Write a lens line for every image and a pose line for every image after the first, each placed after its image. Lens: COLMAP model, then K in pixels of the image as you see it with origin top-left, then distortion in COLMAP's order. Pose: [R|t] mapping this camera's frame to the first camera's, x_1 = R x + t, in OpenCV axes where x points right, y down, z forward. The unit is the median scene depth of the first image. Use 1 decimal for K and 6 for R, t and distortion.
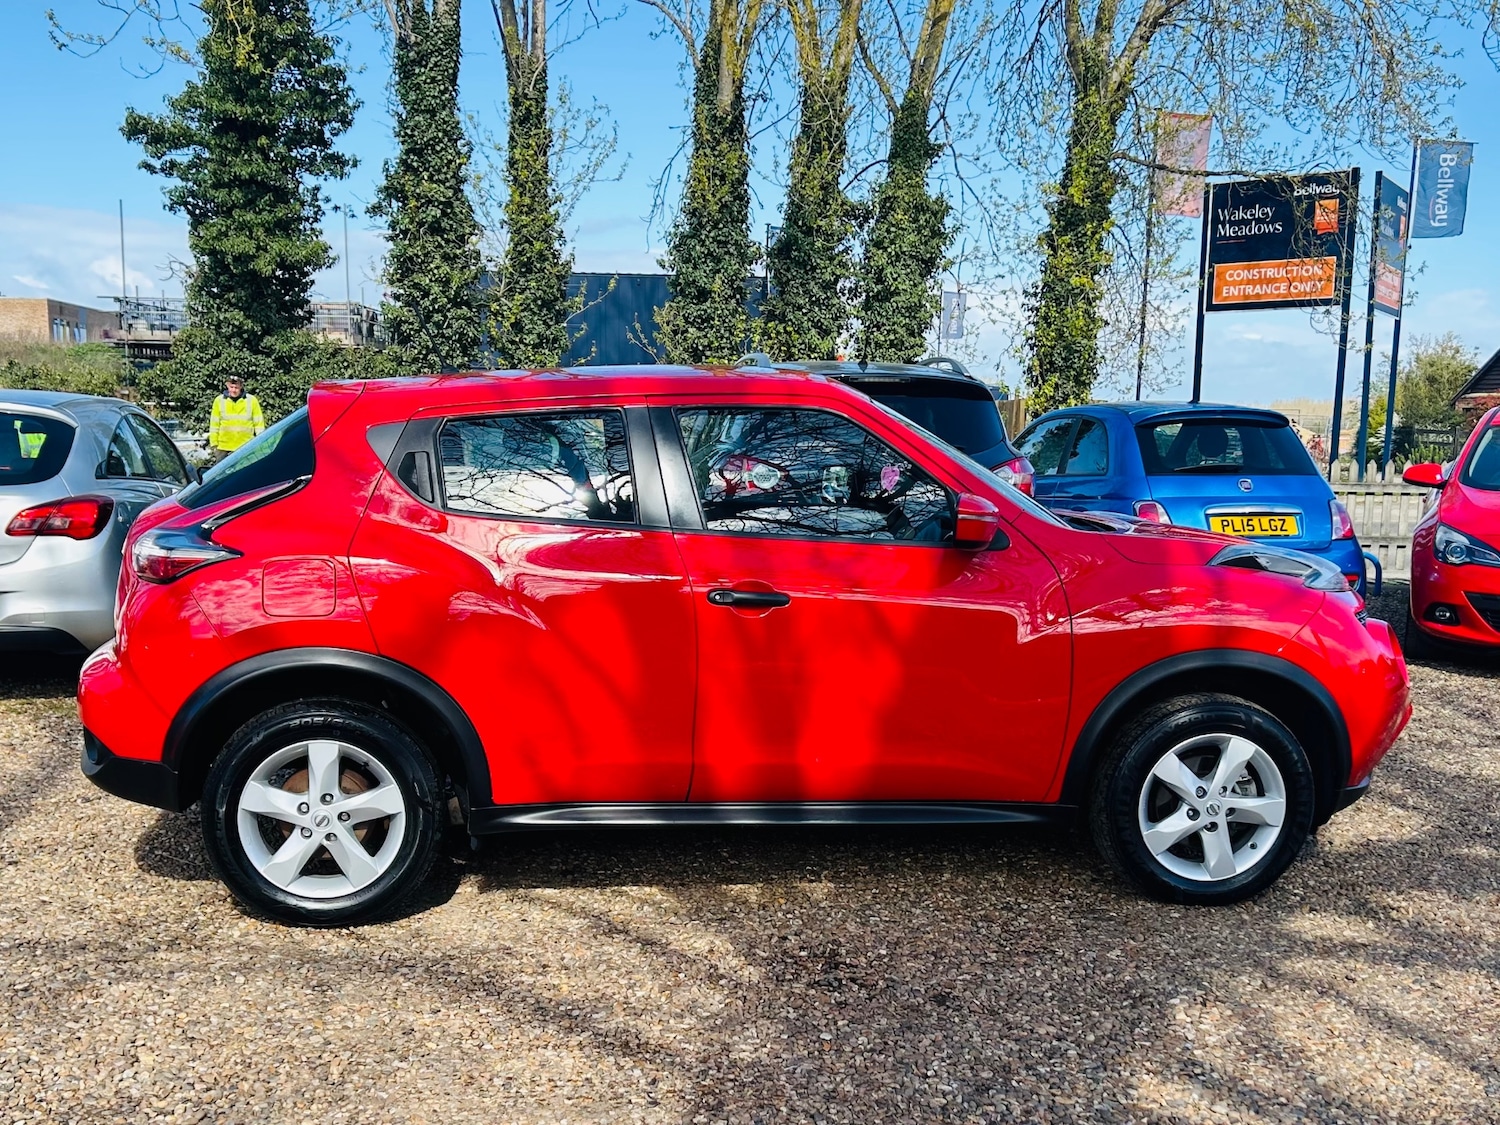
lens RADIAL K [[1657.6, 0, 689.0], [0, 1657.6, 536.1], [0, 0, 1]] dist [0.091968, 0.000000]
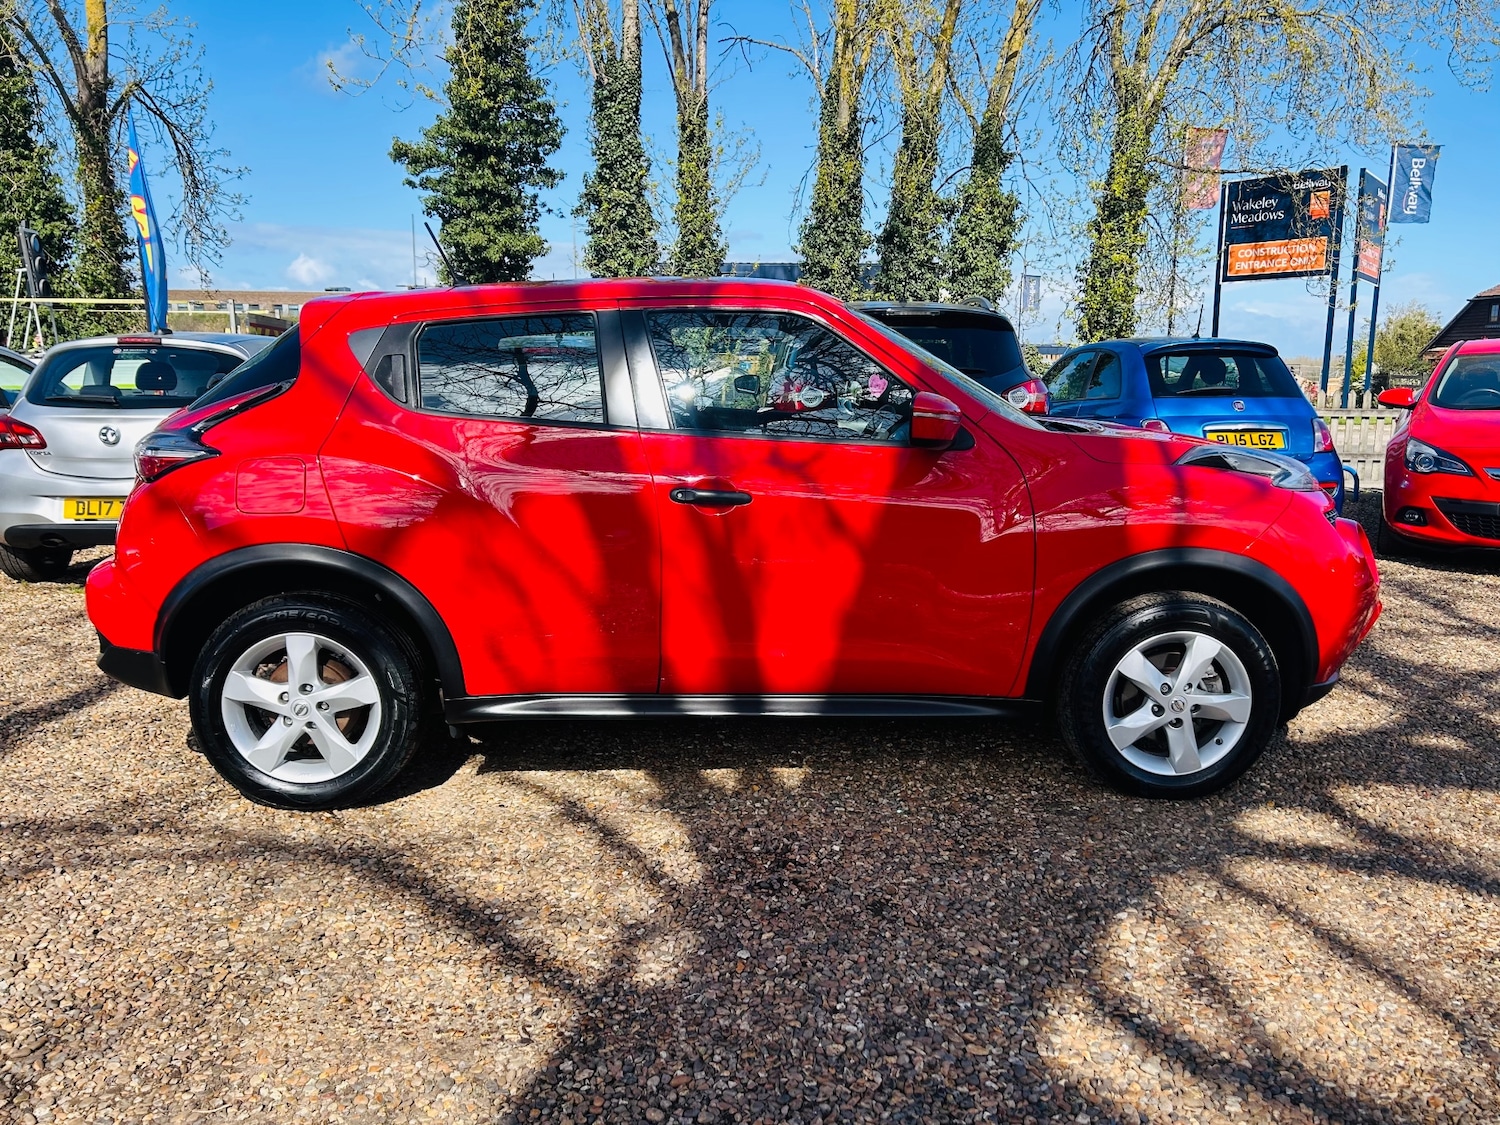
lens RADIAL K [[1246.1, 0, 739.3], [0, 1246.1, 488.2], [0, 0, 1]] dist [0.060099, 0.006653]
pose [[0.997745, 0.000578, -0.067110, 0.094413], [0.000985, 0.999729, 0.023242, 0.013102], [0.067106, -0.023256, 0.997475, 0.216825]]
